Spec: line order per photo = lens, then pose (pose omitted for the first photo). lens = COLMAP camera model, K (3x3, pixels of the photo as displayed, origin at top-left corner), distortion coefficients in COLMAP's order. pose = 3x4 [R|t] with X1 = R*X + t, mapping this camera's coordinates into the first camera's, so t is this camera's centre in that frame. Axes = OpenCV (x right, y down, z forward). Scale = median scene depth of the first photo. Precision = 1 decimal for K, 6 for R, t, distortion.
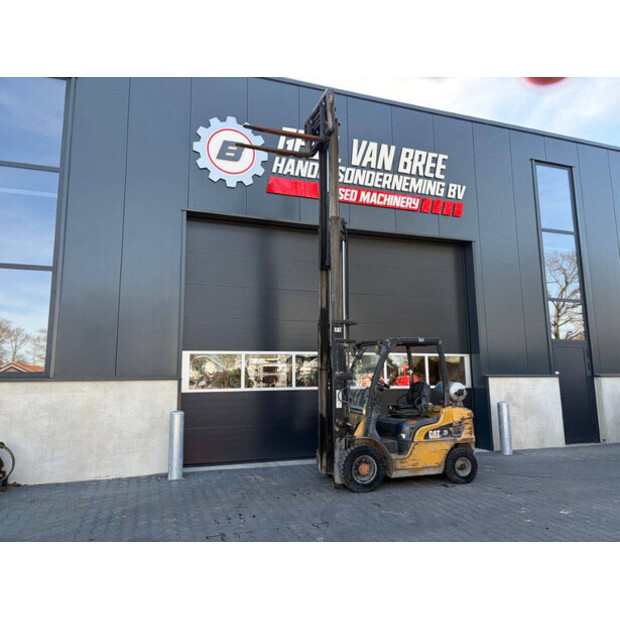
lens RADIAL K [[477.7, 0, 312.5], [0, 477.7, 302.5], [0, 0, 1]] dist [0.003176, 0.004967]
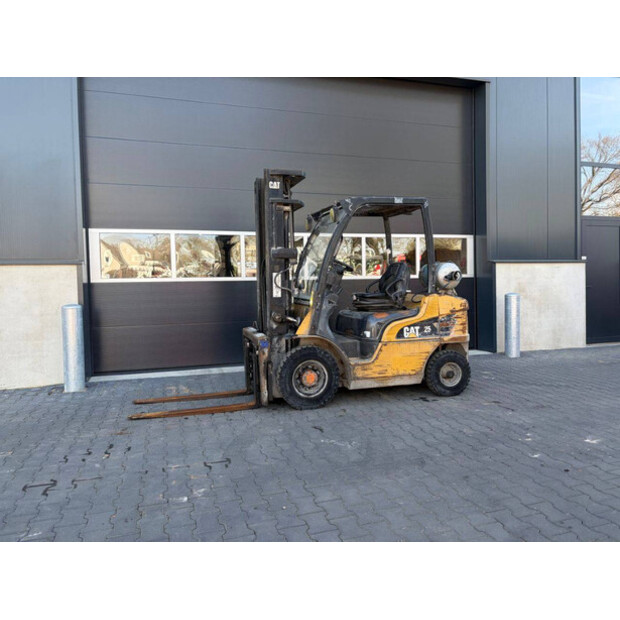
lens RADIAL K [[476.9, 0, 310.8], [0, 476.9, 306.2], [0, 0, 1]] dist [0.045008, -0.068000]
pose [[0.999579, -0.008509, -0.027724, 0.120902], [0.013953, 0.979174, 0.202541, 0.087912], [0.025423, -0.202843, 0.978881, 0.291893]]
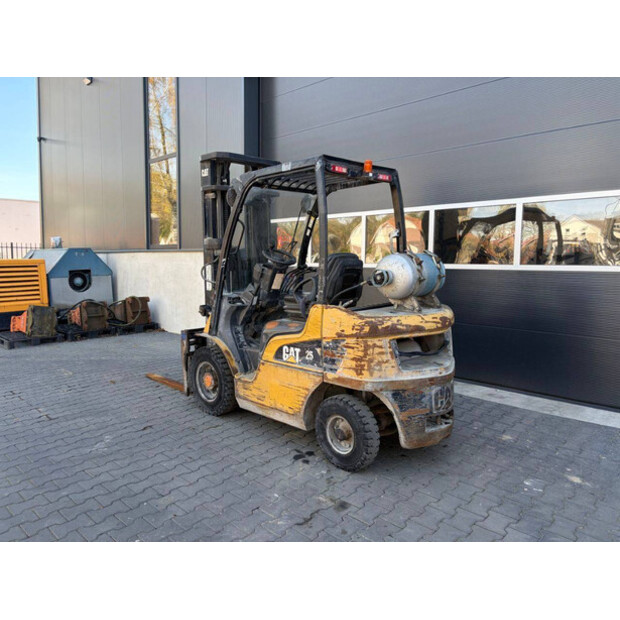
lens RADIAL K [[473.9, 0, 311.1], [0, 473.9, 300.8], [0, 0, 1]] dist [0.056398, -0.062749]
pose [[0.450738, 0.089729, -0.888135, 0.696390], [0.128801, 0.977986, 0.164174, 0.137790], [0.883315, -0.188392, 0.429258, 0.799144]]
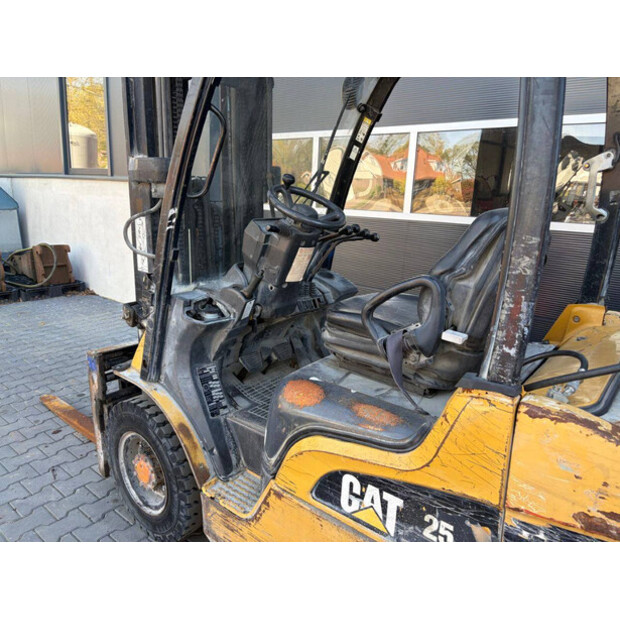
lens RADIAL K [[477.4, 0, 310.0], [0, 477.4, 310.0], [0, 0, 1]] dist [0.002986, 0.005509]
pose [[0.519055, 0.234447, -0.821959, 0.366758], [0.086293, 0.942360, 0.323282, 0.145912], [0.850374, -0.238730, 0.468905, 0.899614]]
